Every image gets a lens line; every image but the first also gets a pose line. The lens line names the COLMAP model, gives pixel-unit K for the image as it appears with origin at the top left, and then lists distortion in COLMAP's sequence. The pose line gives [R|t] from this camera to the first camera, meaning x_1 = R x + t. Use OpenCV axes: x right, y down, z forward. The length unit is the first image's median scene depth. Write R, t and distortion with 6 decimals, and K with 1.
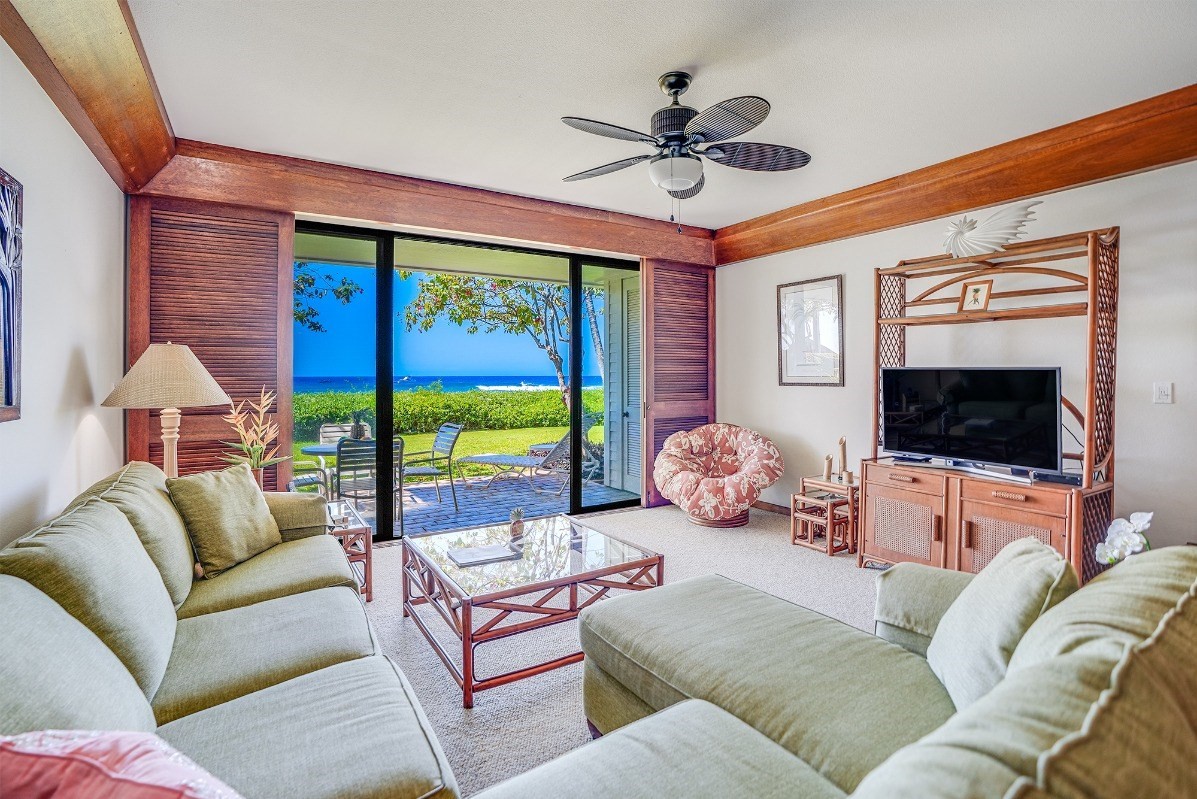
lens RADIAL K [[563.2, 0, 593.0], [0, 563.2, 391.0], [0, 0, 1]] dist [-0.053626, 0.025816]
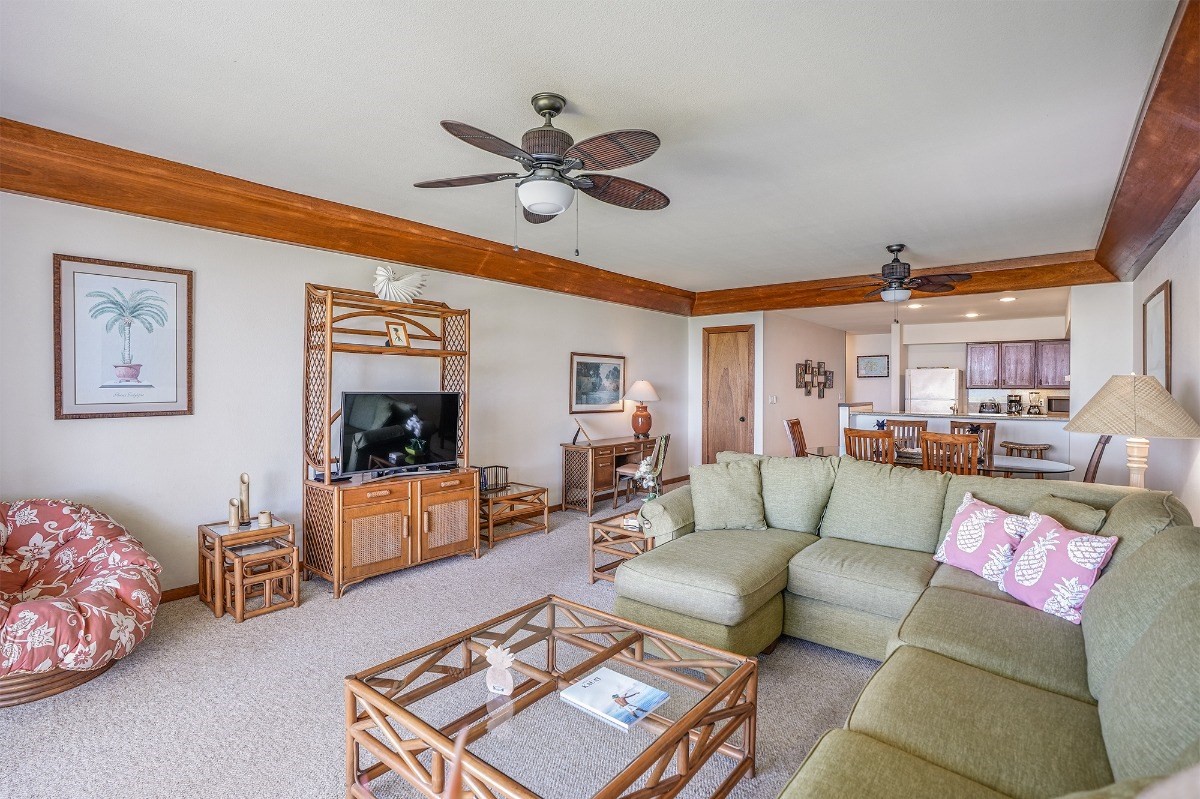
lens RADIAL K [[564.7, 0, 594.5], [0, 564.7, 391.0], [0, 0, 1]] dist [-0.053626, 0.025816]
pose [[-0.336071, -0.002408, 0.941833, -0.625371], [0.031290, 0.999416, 0.013721, -0.046377], [-0.941317, 0.034081, -0.335800, 0.990849]]
